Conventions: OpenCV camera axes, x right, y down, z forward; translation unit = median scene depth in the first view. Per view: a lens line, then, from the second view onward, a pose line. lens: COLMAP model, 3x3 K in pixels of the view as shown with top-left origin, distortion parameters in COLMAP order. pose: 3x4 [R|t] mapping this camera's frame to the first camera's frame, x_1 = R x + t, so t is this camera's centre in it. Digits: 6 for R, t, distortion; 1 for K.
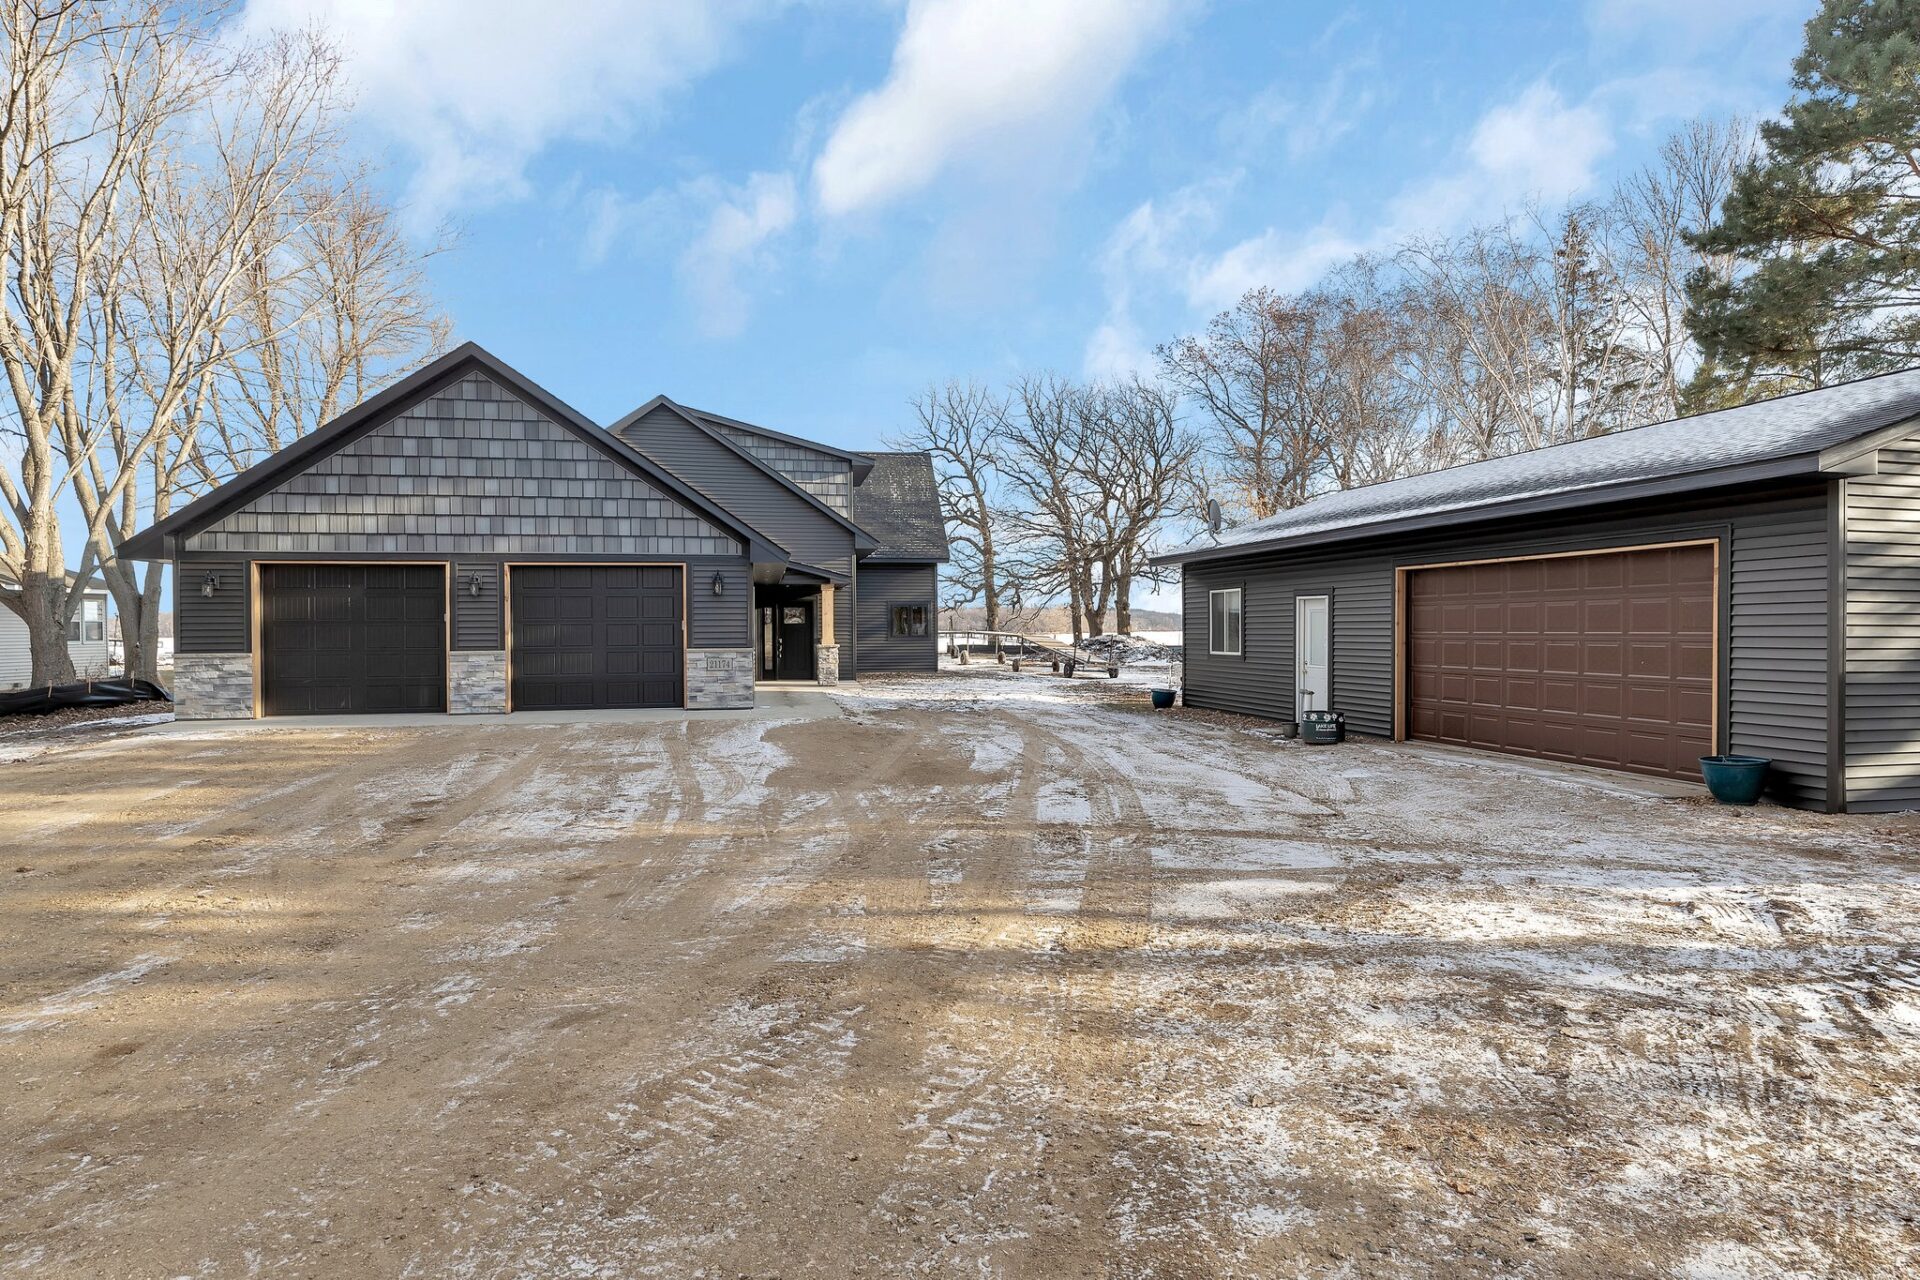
lens RADIAL K [[1027.6, 0, 966.4], [0, 1027.6, 667.4], [0, 0, 1]] dist [-0.004458, 0.000521]
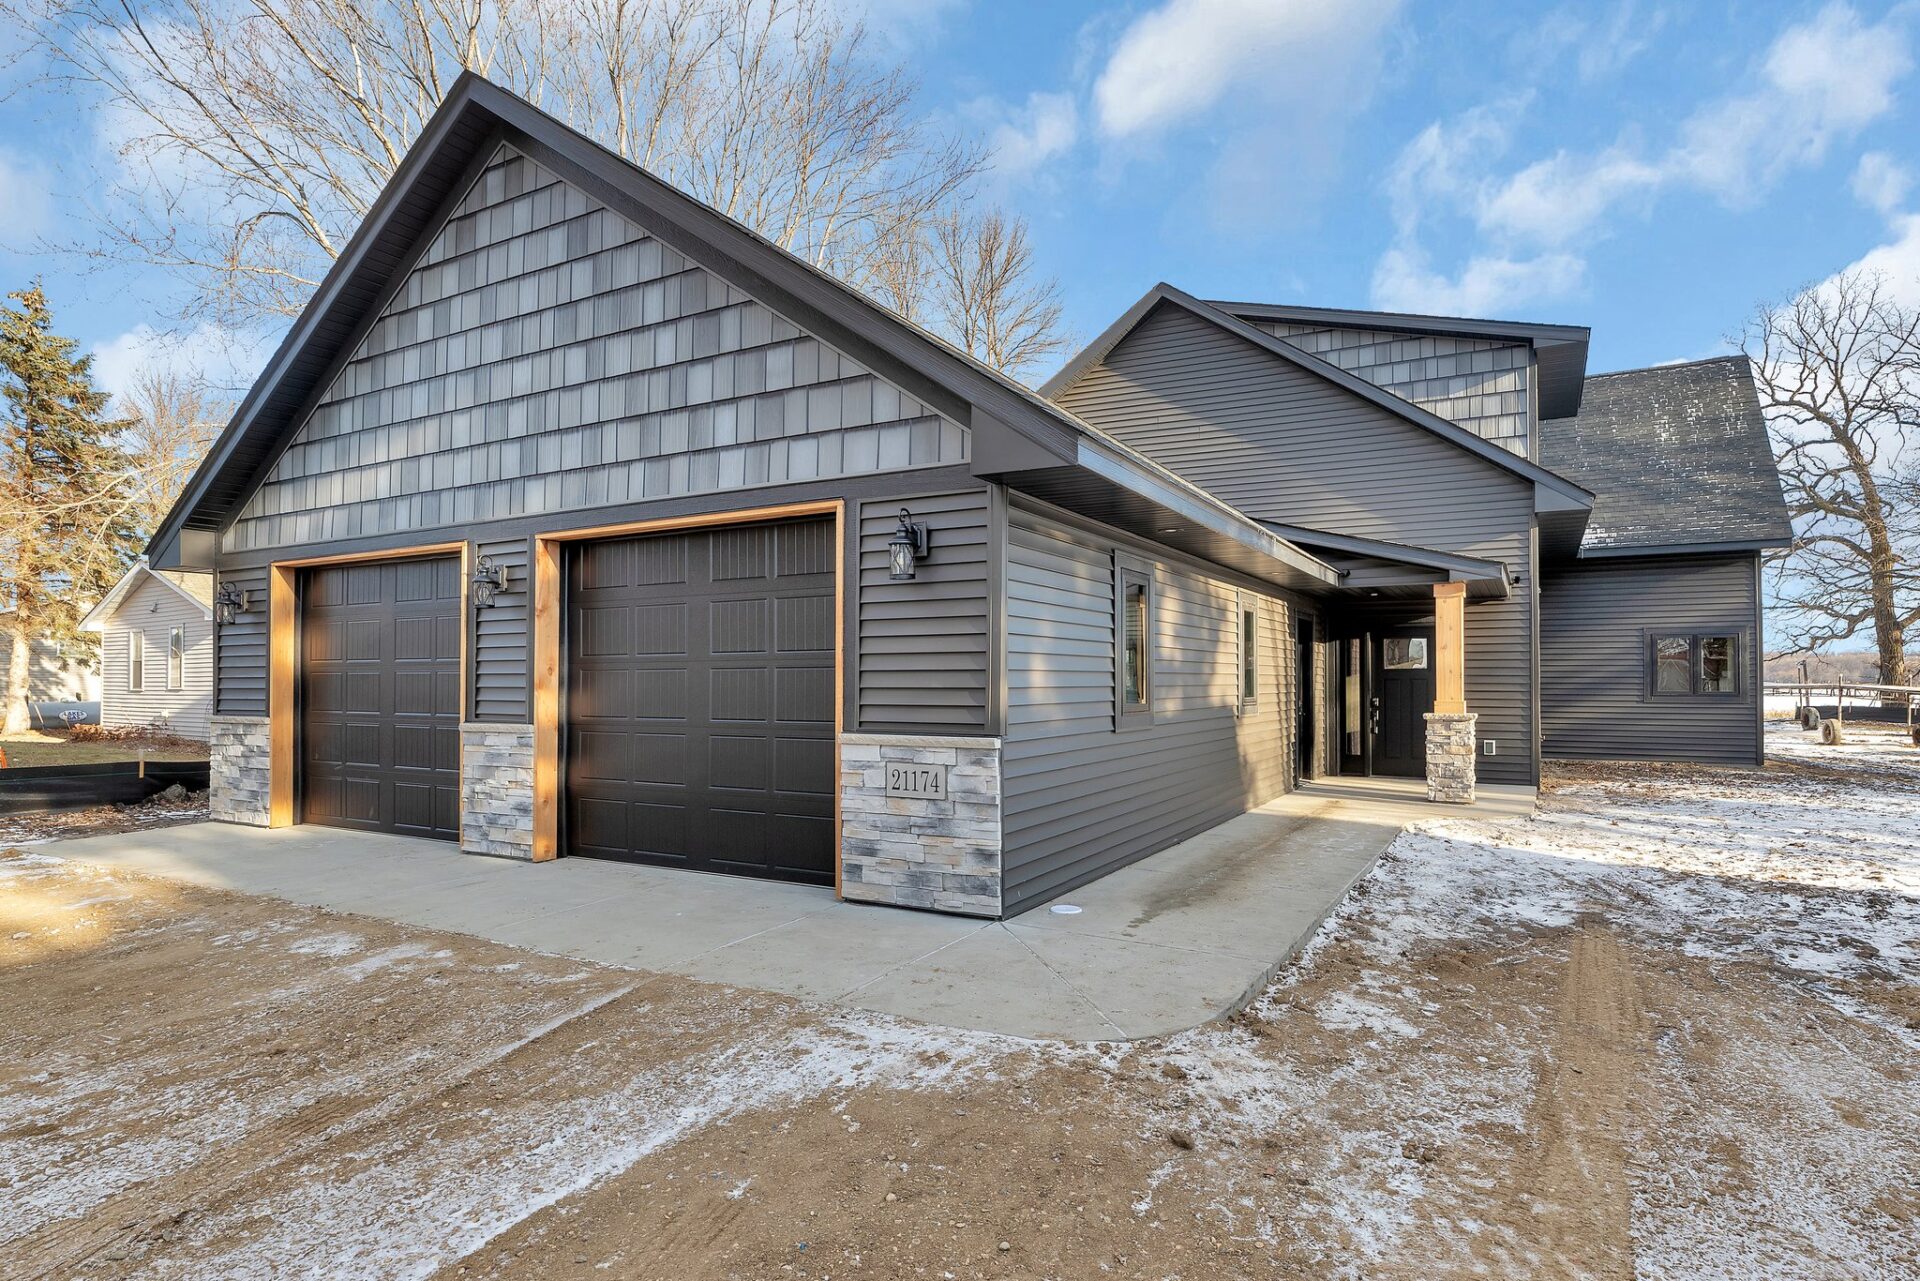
lens RADIAL K [[1027.6, 0, 966.4], [0, 1027.6, 667.9], [0, 0, 1]] dist [-0.004458, 0.000521]
pose [[0.762855, -0.004145, -0.646556, -0.001906], [-0.027099, 0.998896, -0.038377, -0.028262], [0.646001, 0.046797, 0.761900, 0.742066]]
